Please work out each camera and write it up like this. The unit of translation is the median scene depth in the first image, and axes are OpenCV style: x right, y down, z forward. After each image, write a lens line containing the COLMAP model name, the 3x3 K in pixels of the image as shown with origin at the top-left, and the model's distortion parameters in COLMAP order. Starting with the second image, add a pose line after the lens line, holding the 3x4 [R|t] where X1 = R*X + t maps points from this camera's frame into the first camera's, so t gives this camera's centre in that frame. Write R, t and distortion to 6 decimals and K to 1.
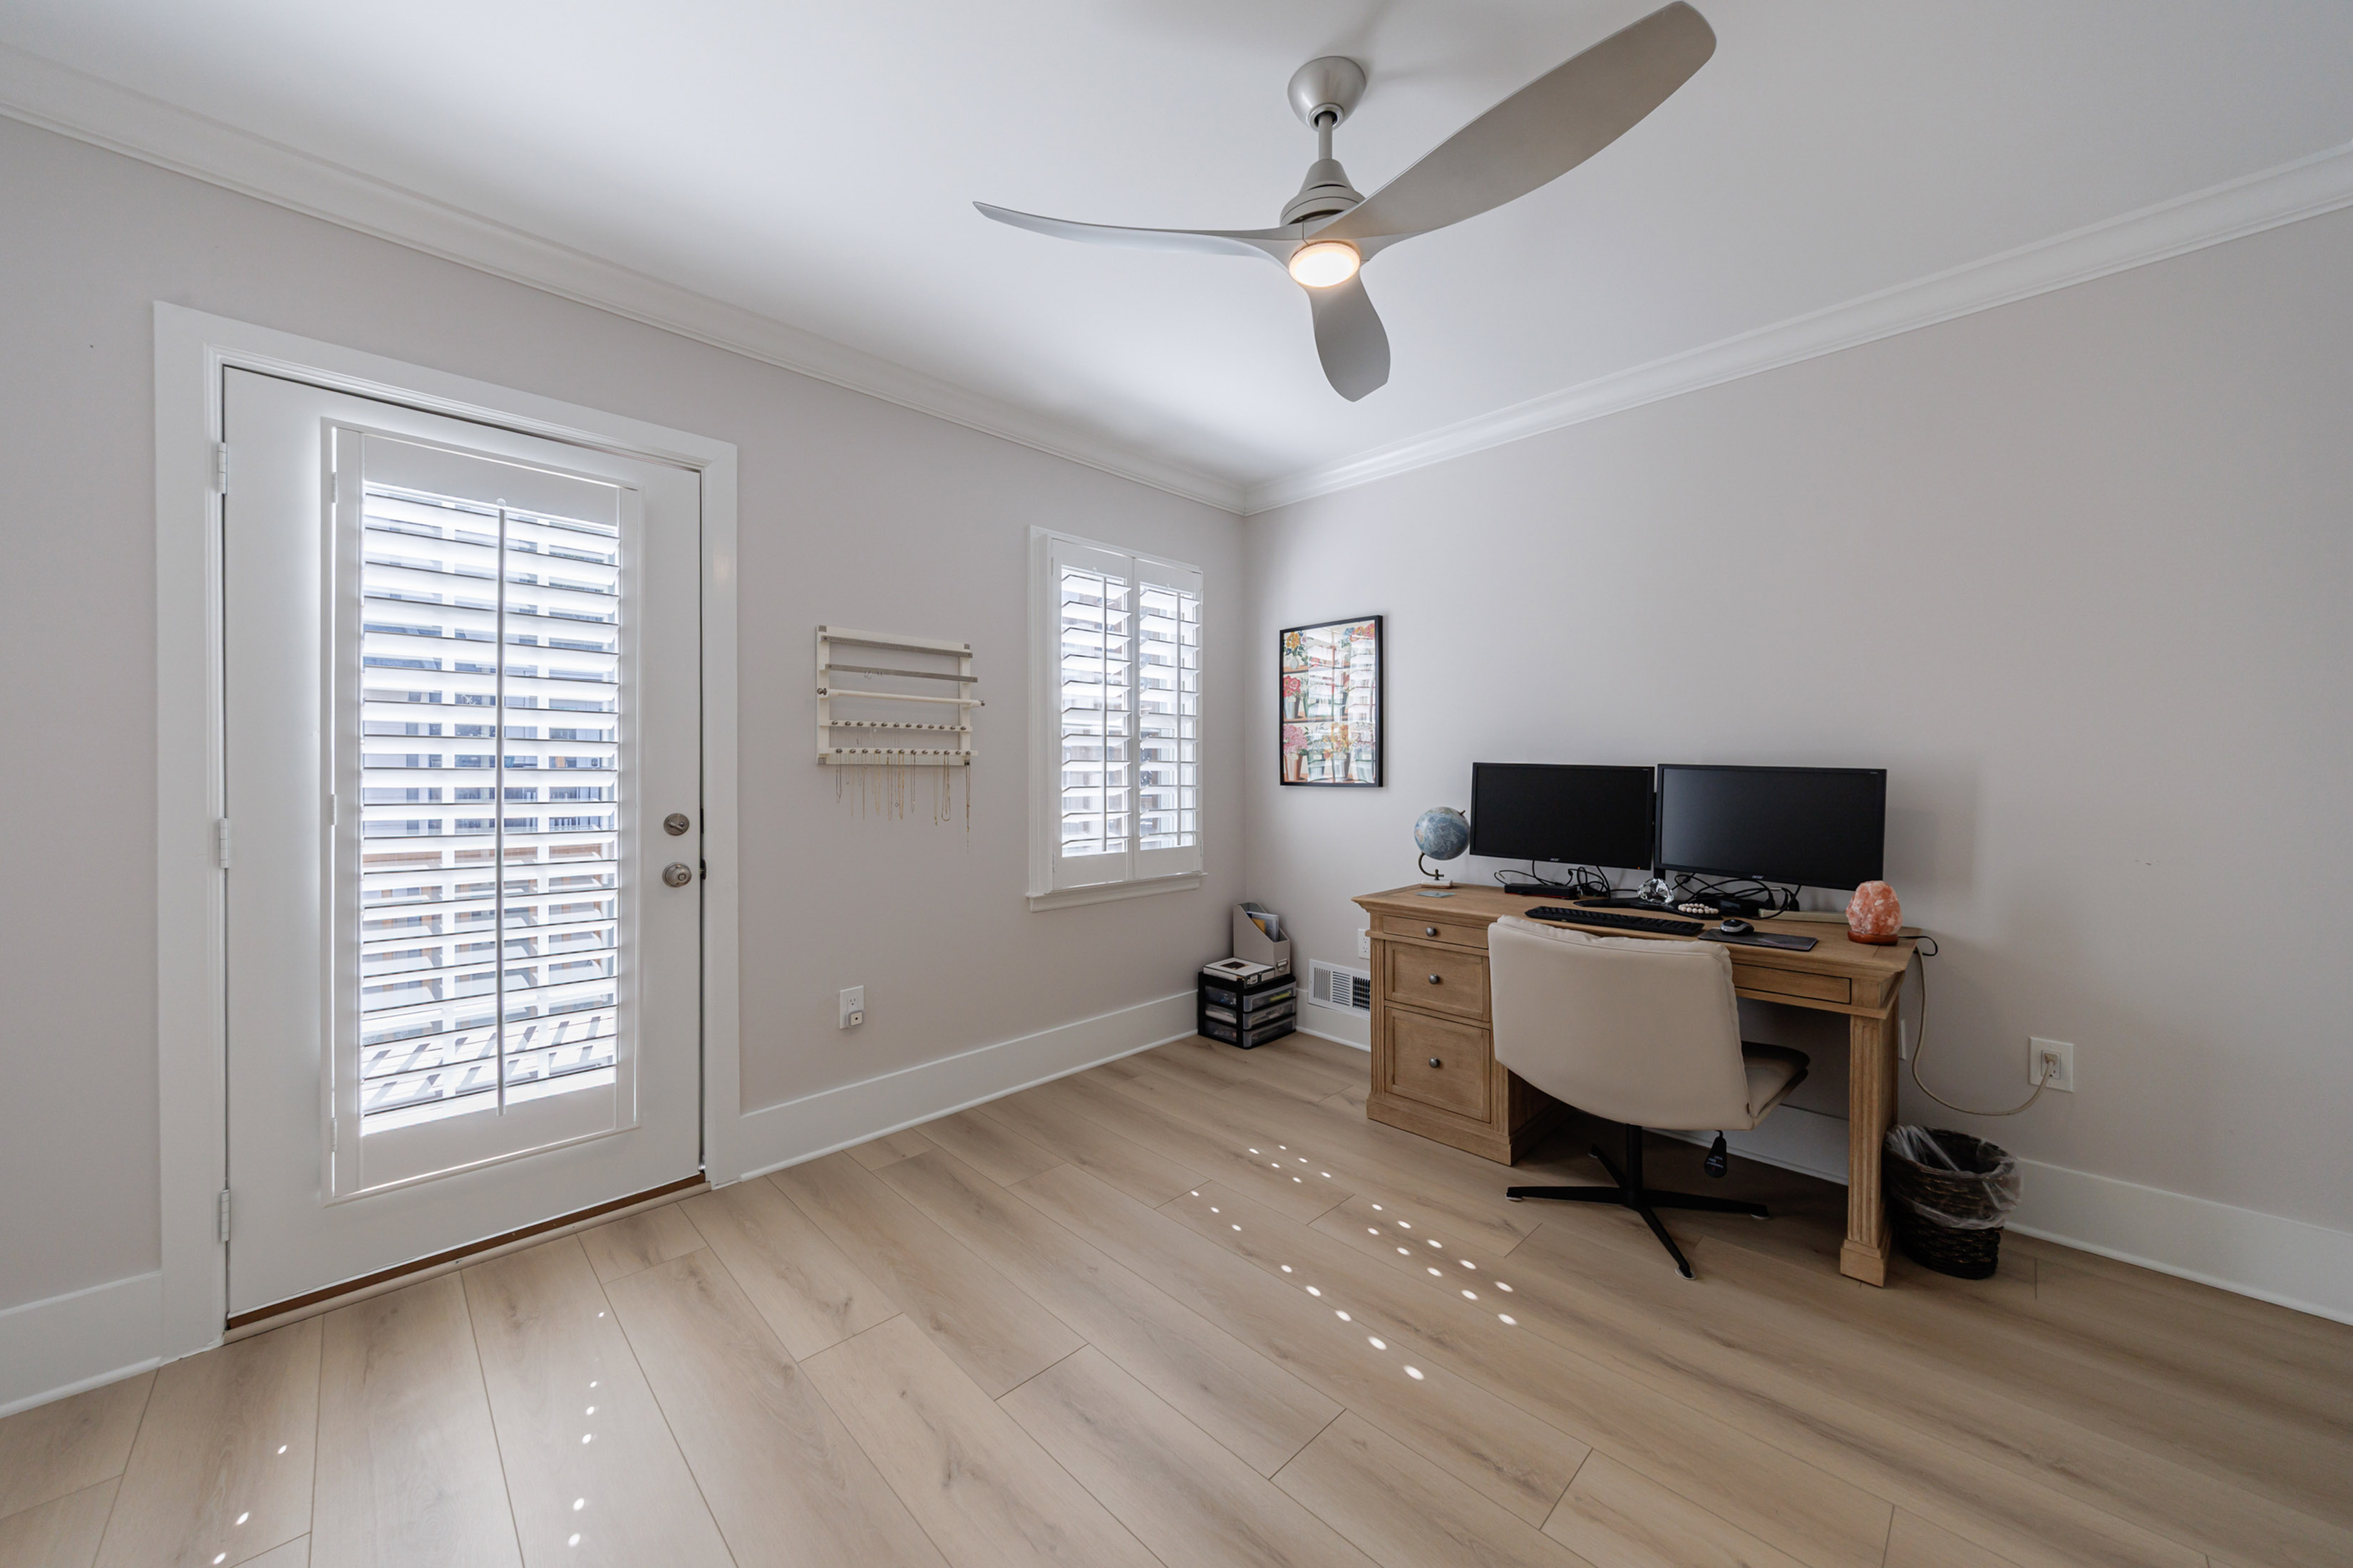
lens RADIAL K [[837.0, 0, 1167.6], [0, 837.0, 771.5], [0, 0, 1]] dist [0.009478, -0.000056]
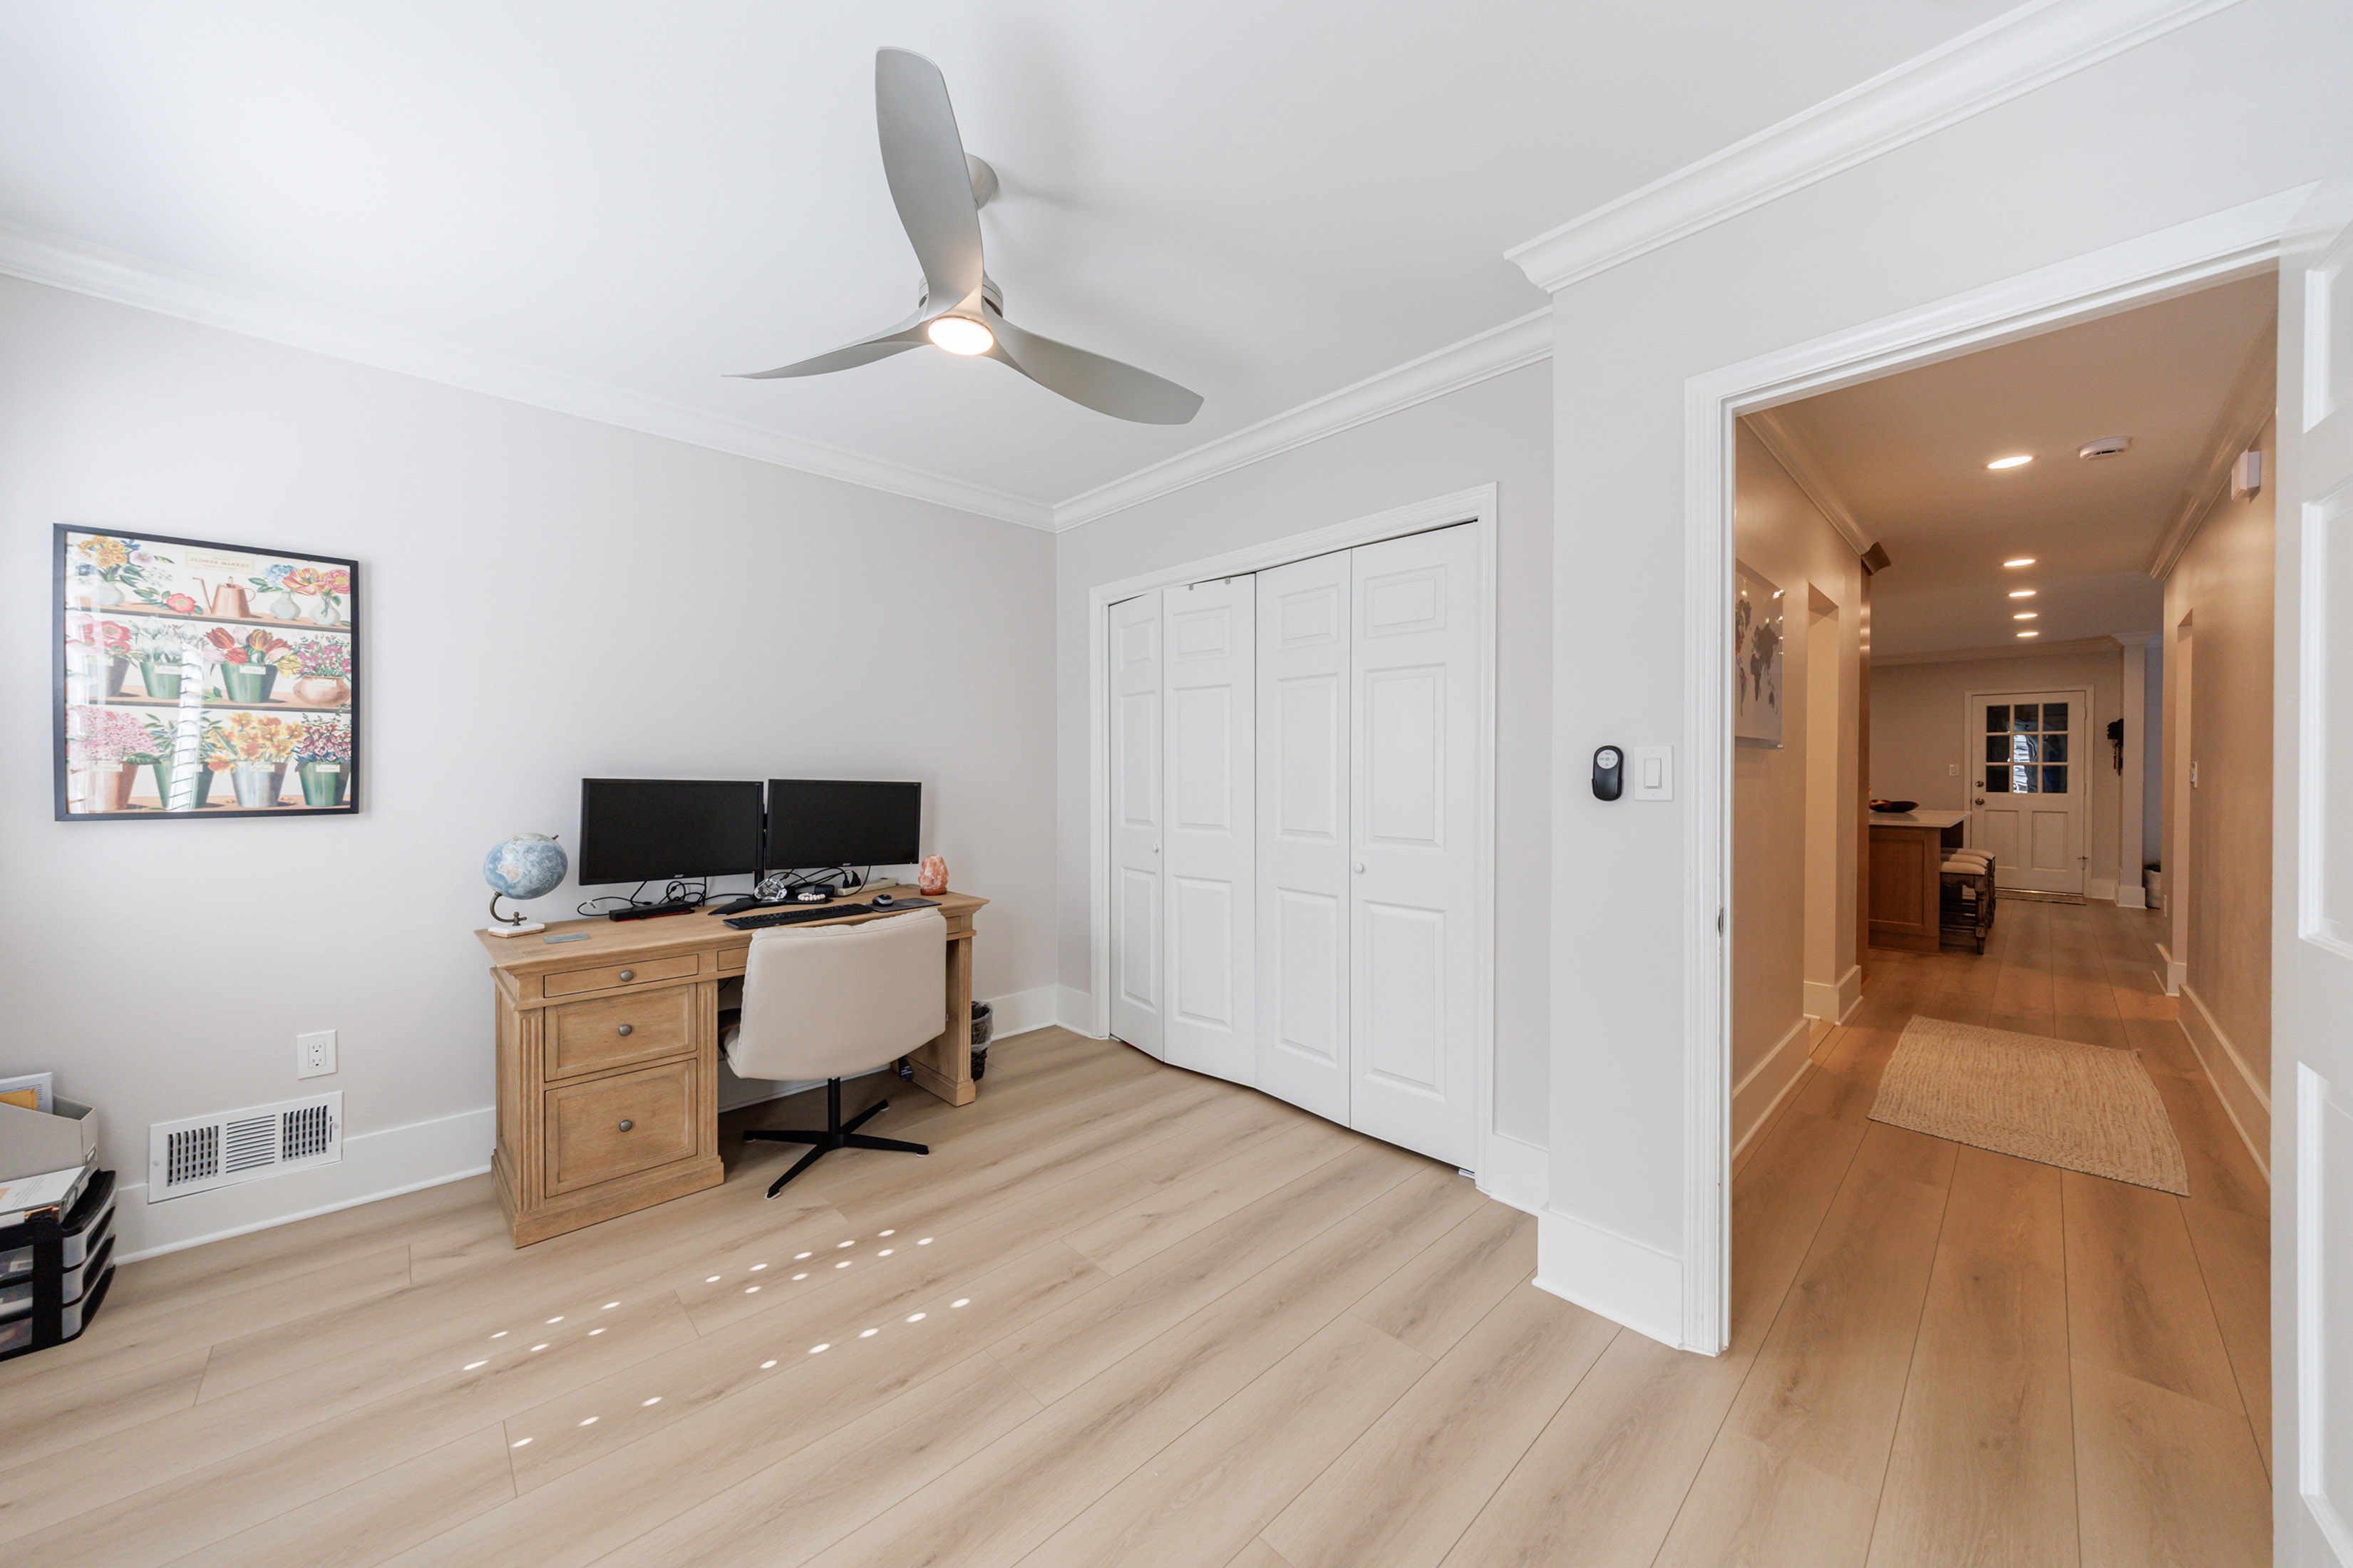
lens RADIAL K [[837.0, 0, 1167.6], [0, 837.0, 771.5], [0, 0, 1]] dist [0.009478, -0.000056]
pose [[0.024086, -0.007065, 0.999685, -0.551040], [-0.001138, 0.999974, 0.007095, -0.027574], [-0.999709, -0.001309, 0.024078, 0.425645]]
